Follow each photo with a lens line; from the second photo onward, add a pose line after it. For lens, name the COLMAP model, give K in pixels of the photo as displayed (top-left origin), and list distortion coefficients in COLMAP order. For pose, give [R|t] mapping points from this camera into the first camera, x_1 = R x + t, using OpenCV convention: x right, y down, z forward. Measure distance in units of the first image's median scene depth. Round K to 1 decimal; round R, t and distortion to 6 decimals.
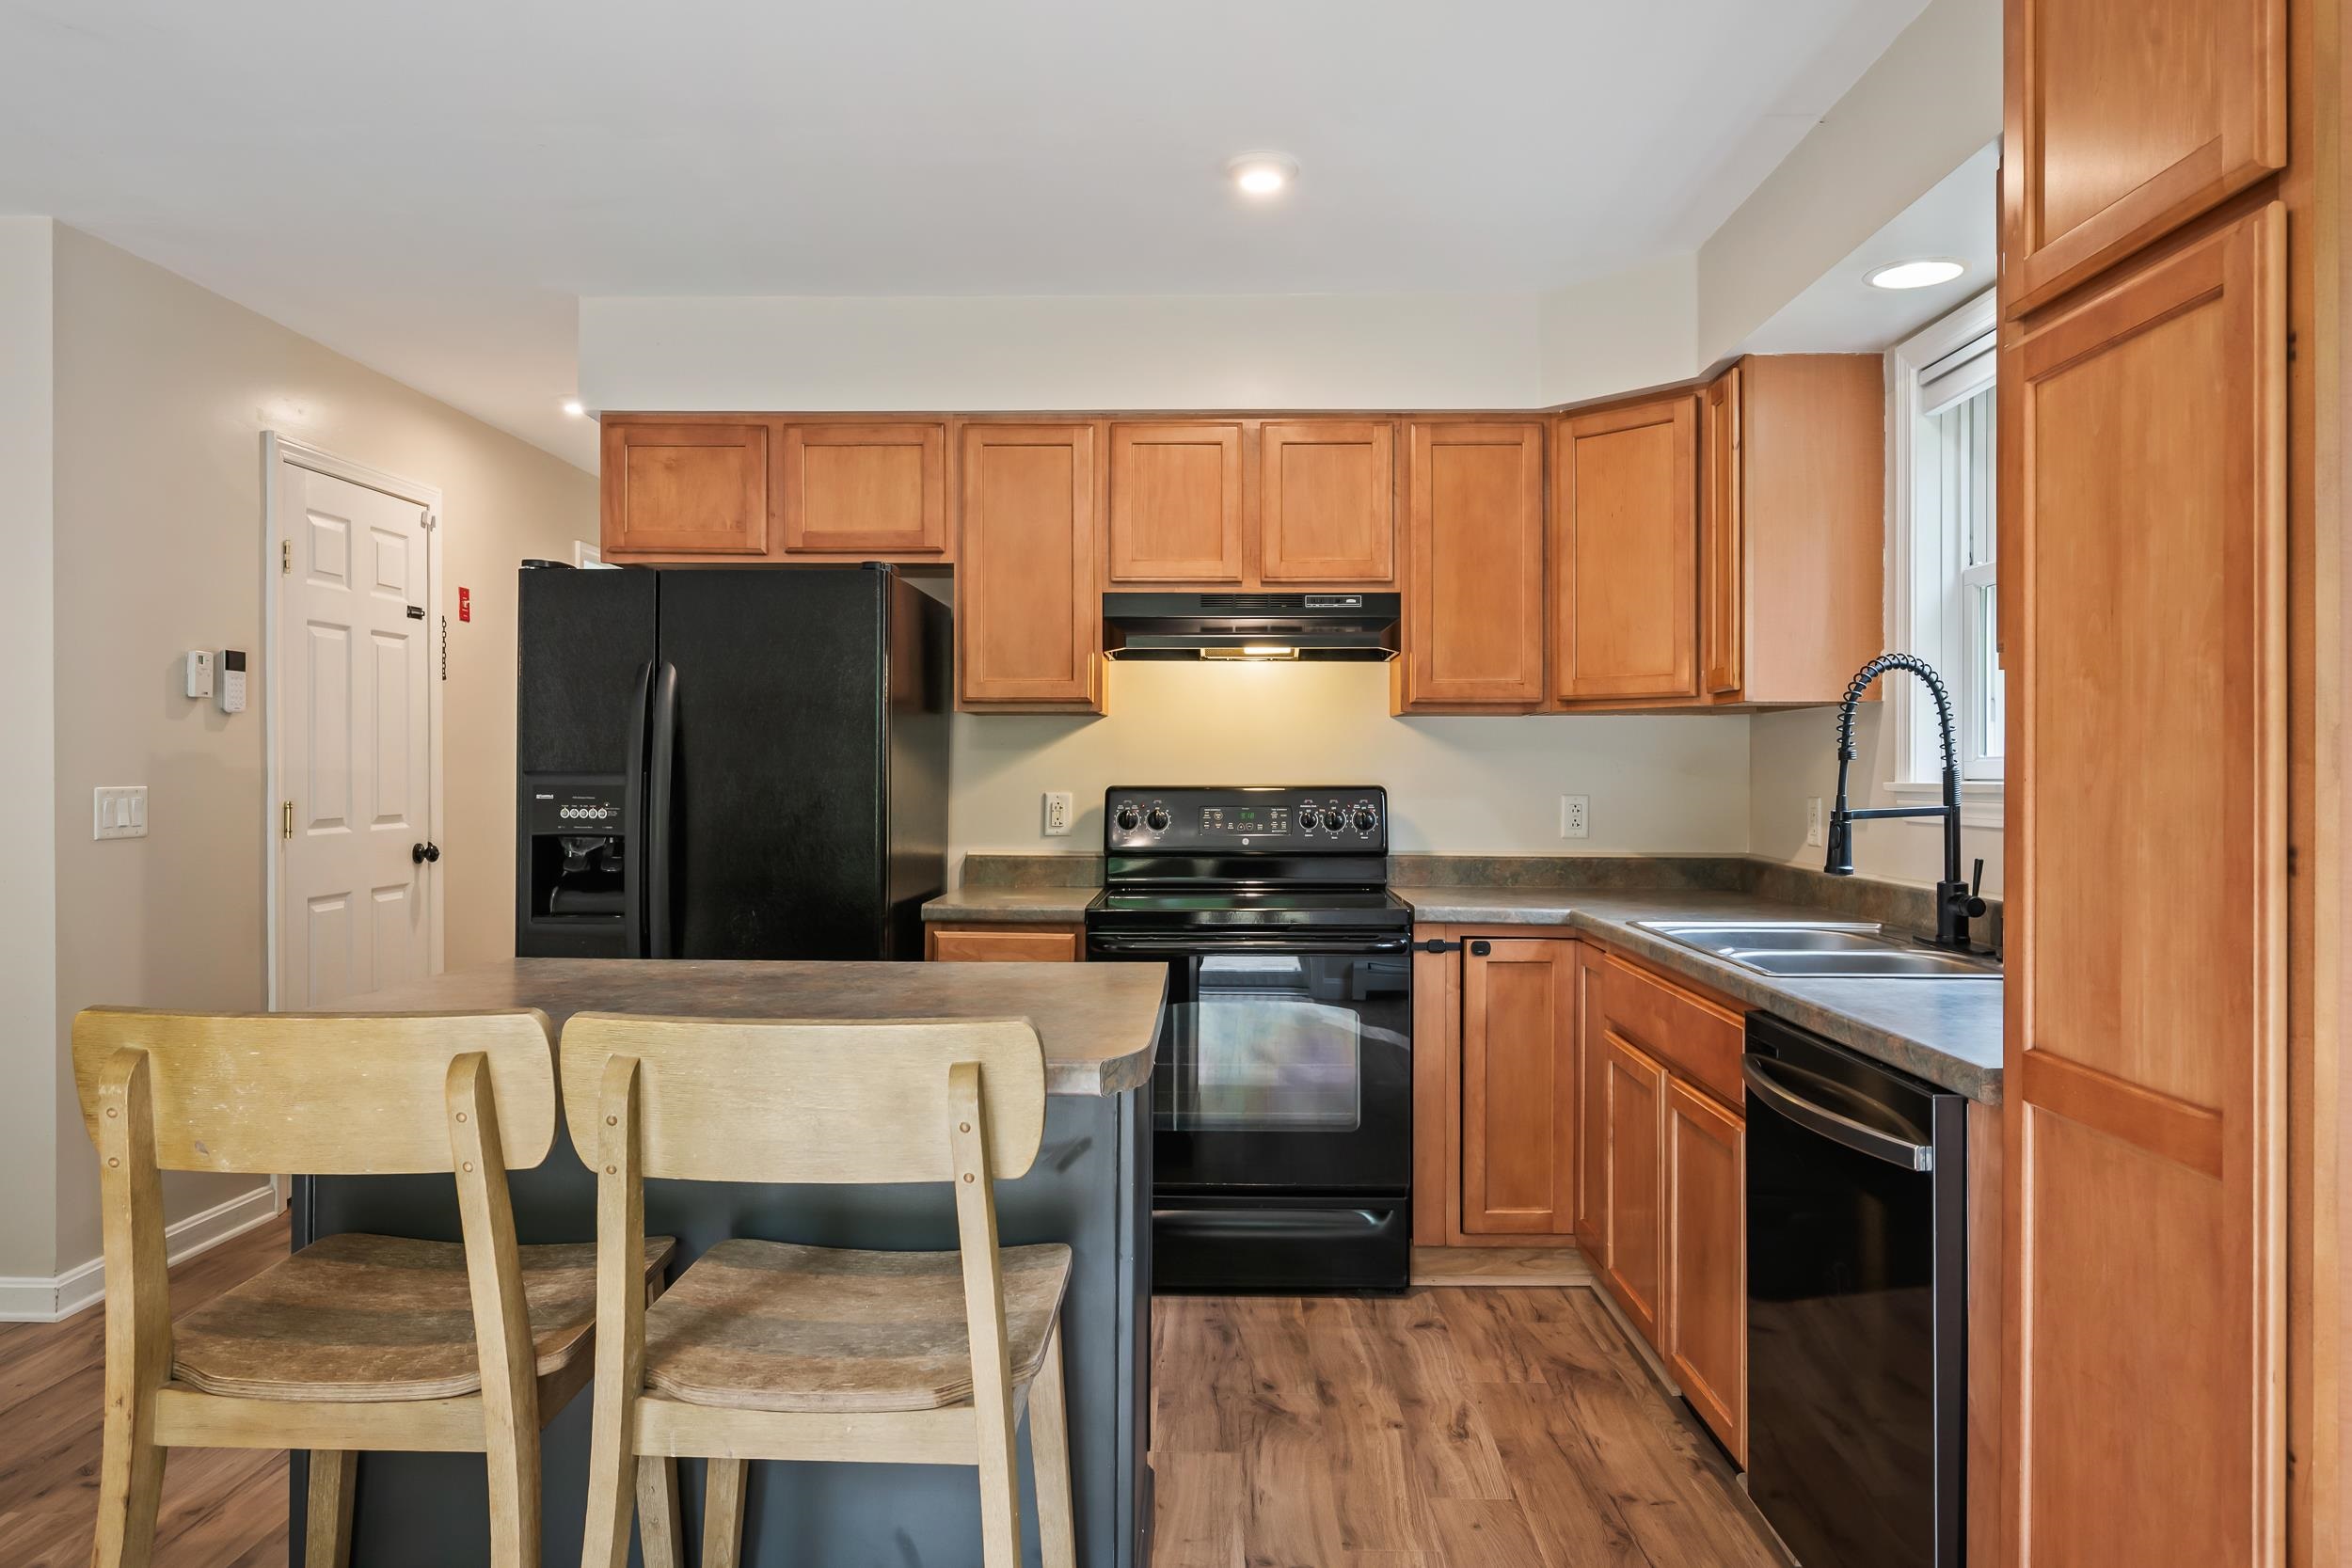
lens RADIAL K [[1496.3, 0, 1191.9], [0, 1496.3, 772.6], [0, 0, 1]] dist [0.000915, -0.007792]
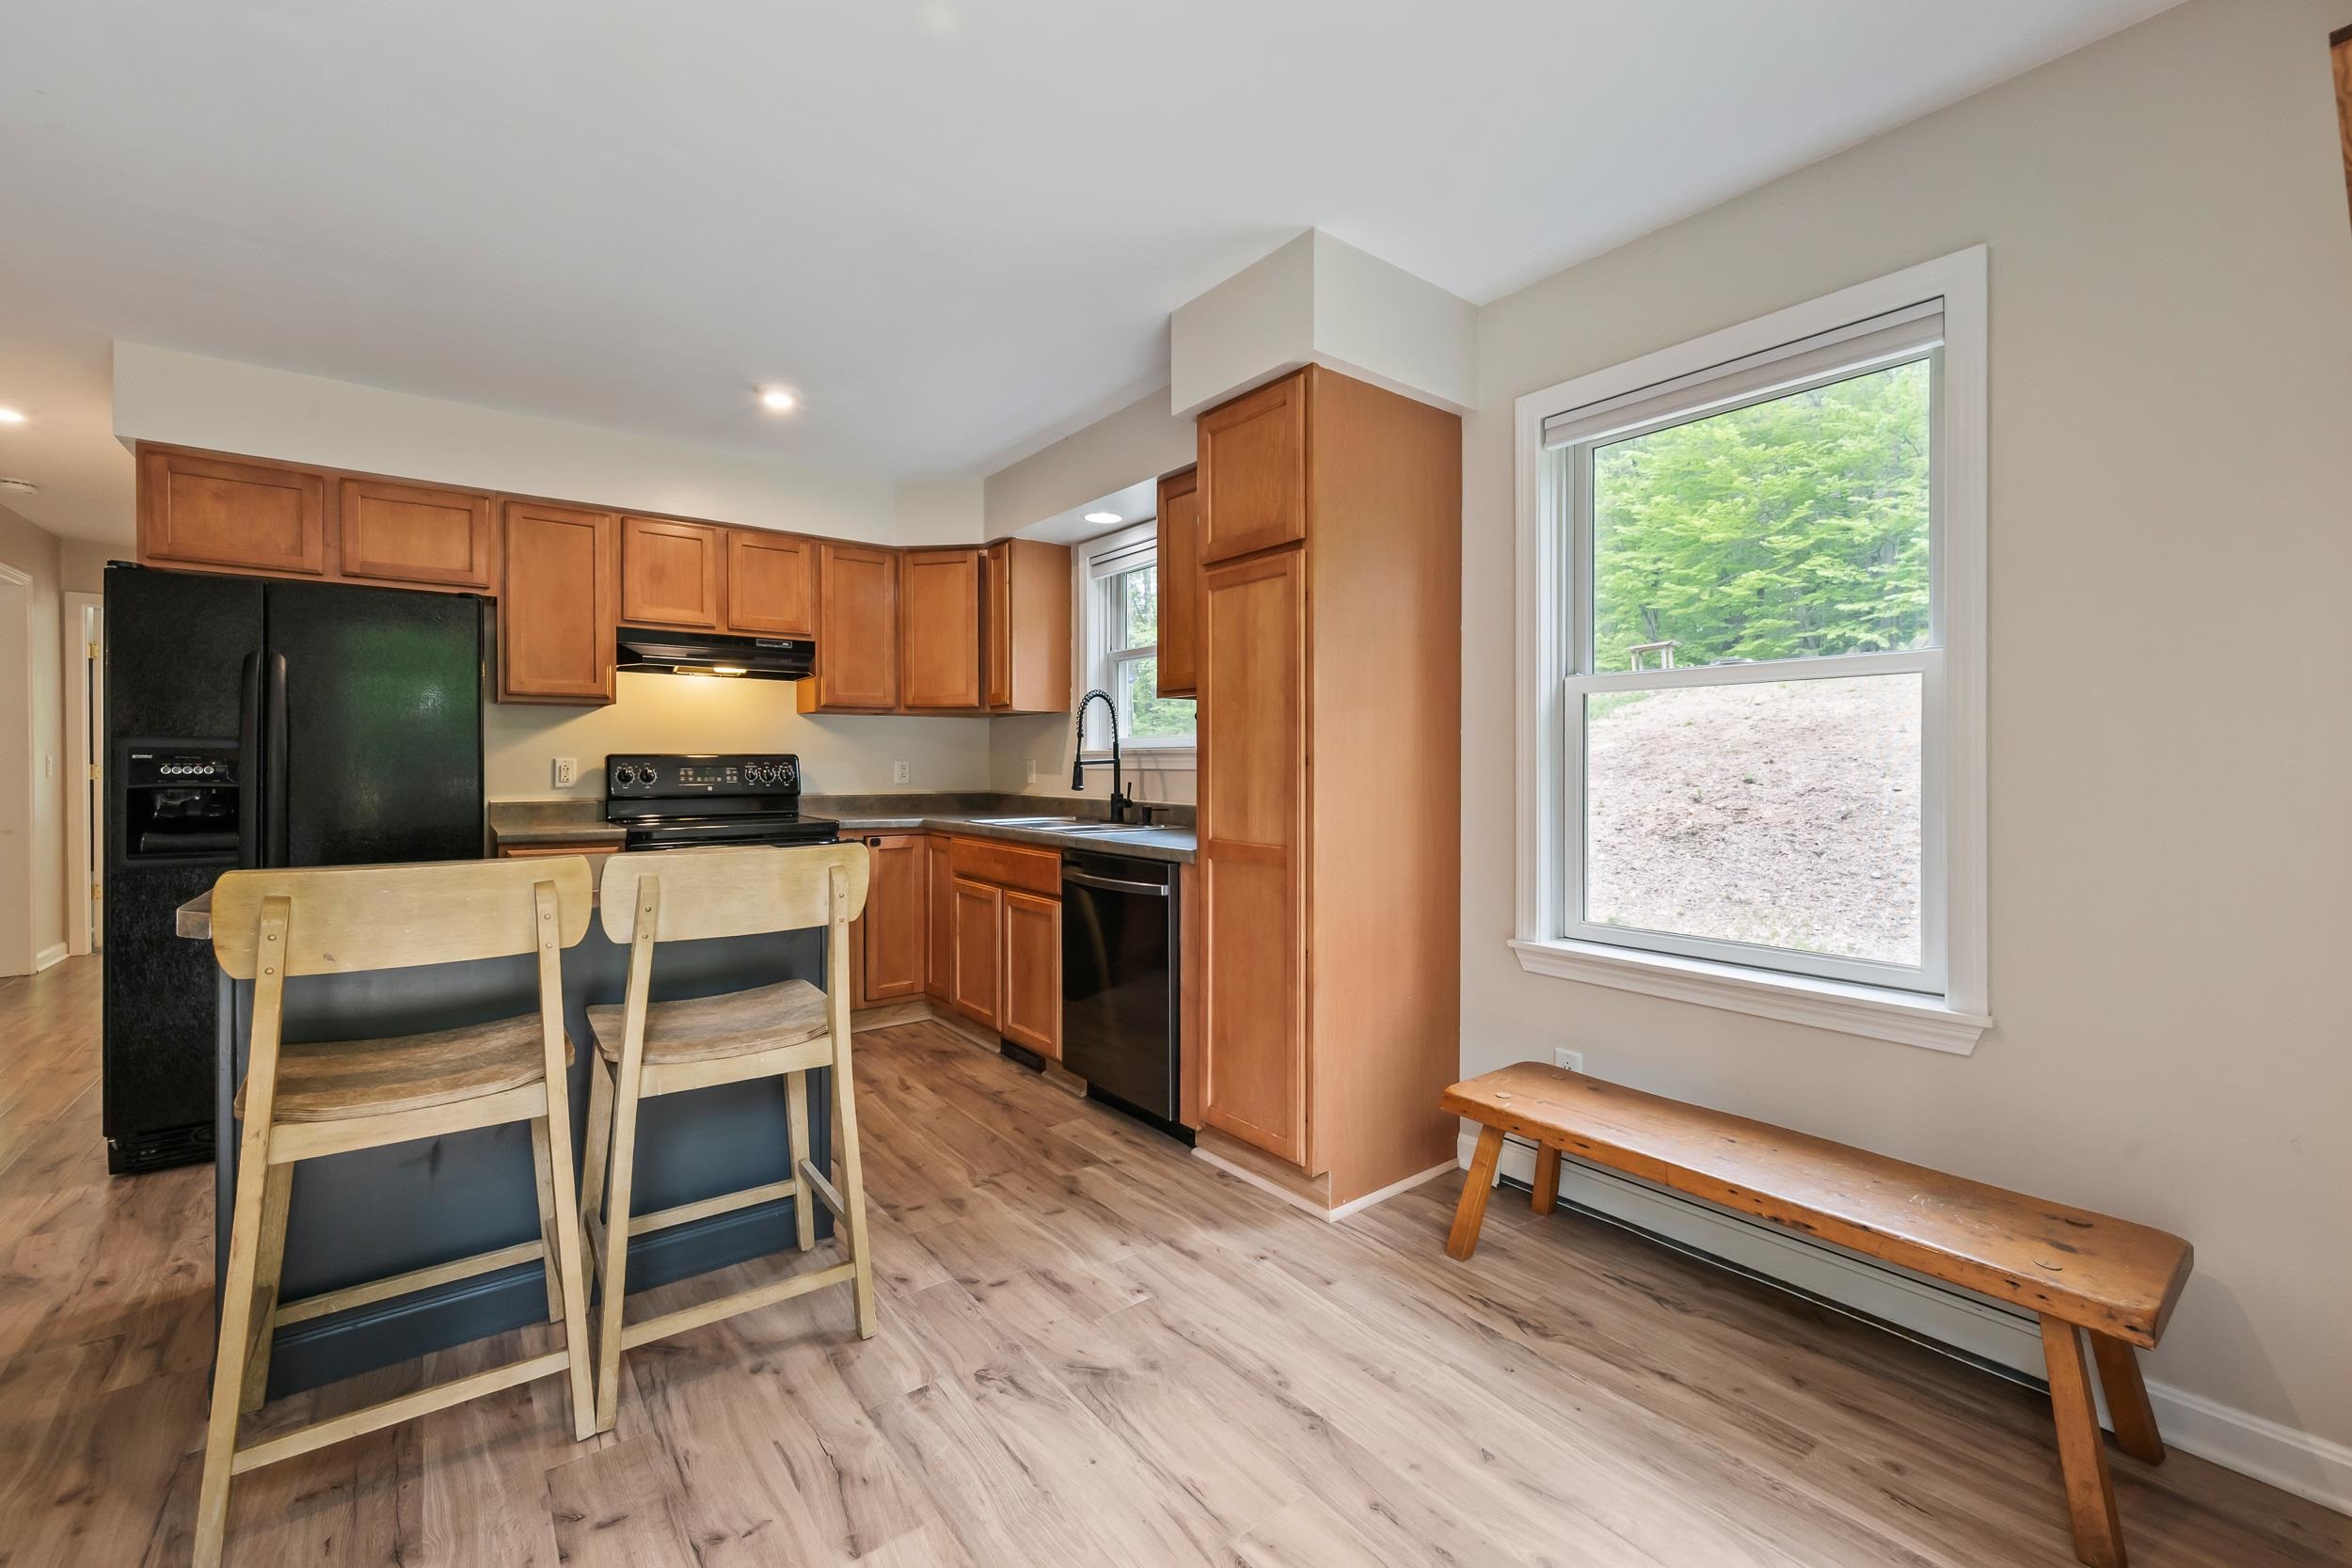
lens RADIAL K [[951.8, 0, 1182.5], [0, 951.8, 766.5], [0, 0, 1]] dist [-0.003785, -0.000036]
pose [[0.778463, -0.004848, 0.627672, -0.239528], [0.001446, 0.999981, 0.005930, 0.019445], [-0.627689, -0.003709, 0.778455, -0.129367]]
